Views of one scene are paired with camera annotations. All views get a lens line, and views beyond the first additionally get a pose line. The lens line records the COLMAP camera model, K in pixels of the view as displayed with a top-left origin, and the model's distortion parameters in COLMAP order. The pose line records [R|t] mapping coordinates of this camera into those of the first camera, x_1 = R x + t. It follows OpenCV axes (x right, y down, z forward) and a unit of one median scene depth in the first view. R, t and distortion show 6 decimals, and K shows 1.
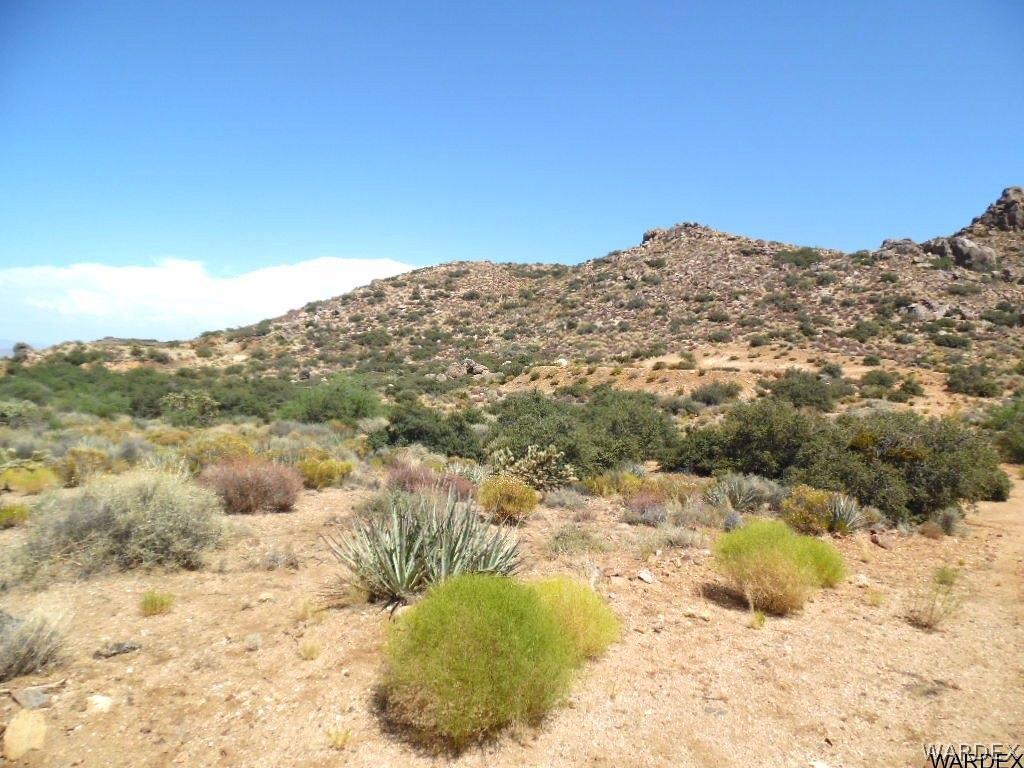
lens RADIAL K [[715.3, 0, 511.0], [0, 715.3, 381.4], [0, 0, 1]] dist [-0.016968, -0.008495]
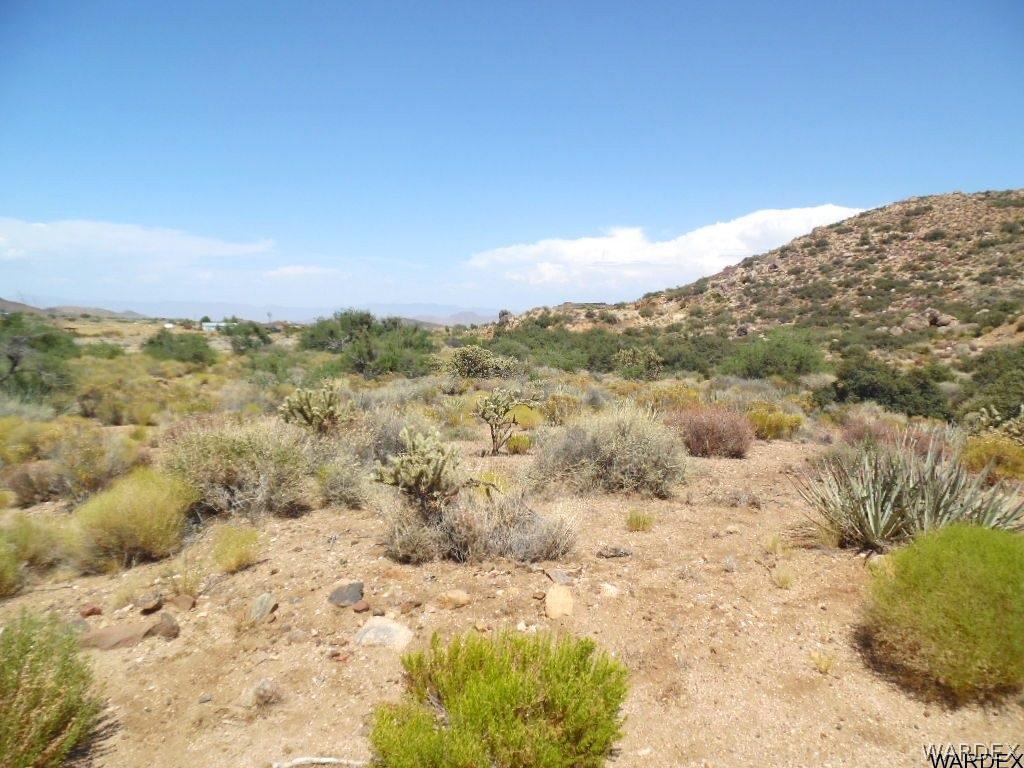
lens RADIAL K [[715.3, 0, 513.4], [0, 715.3, 387.7], [0, 0, 1]] dist [-0.016968, -0.008495]
pose [[0.832175, 0.017792, -0.554228, -0.002019], [0.019606, 0.997916, 0.061473, 0.001353], [0.554166, -0.062022, 0.830092, -0.002873]]
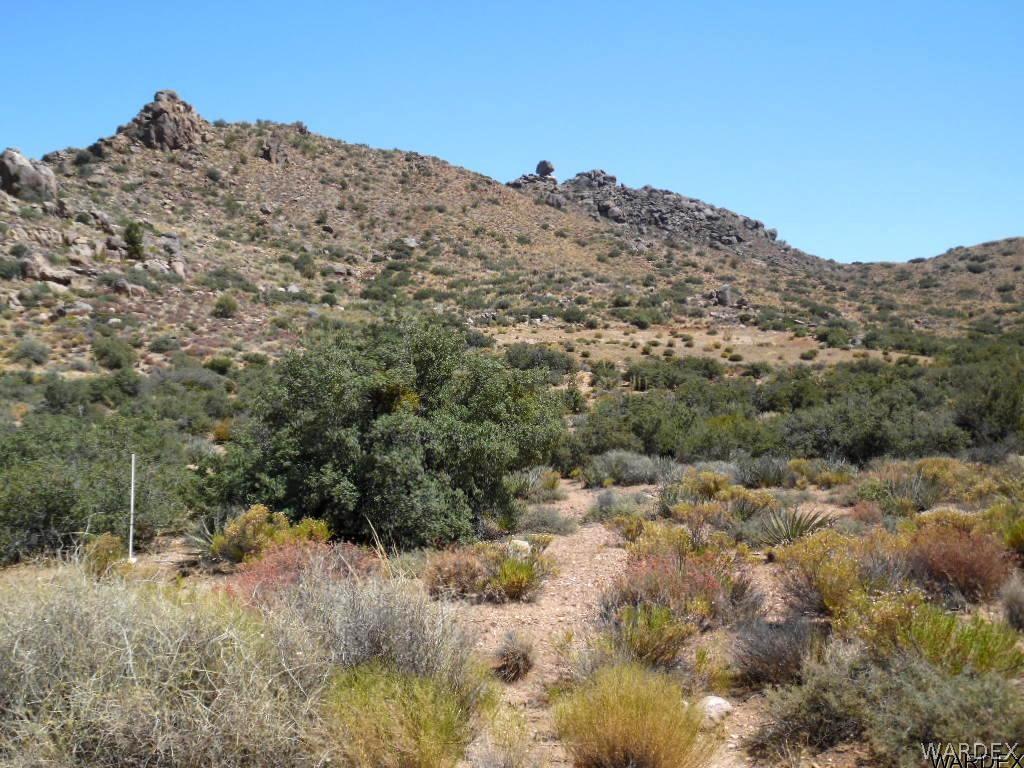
lens RADIAL K [[1109.1, 0, 511.2], [0, 1109.1, 380.8], [0, 0, 1]] dist [0.002665, 0.000000]
pose [[0.678369, -0.042268, 0.733504, 0.210515], [0.025612, 0.999097, 0.033886, 0.001818], [-0.734274, -0.004200, 0.678840, -0.159945]]
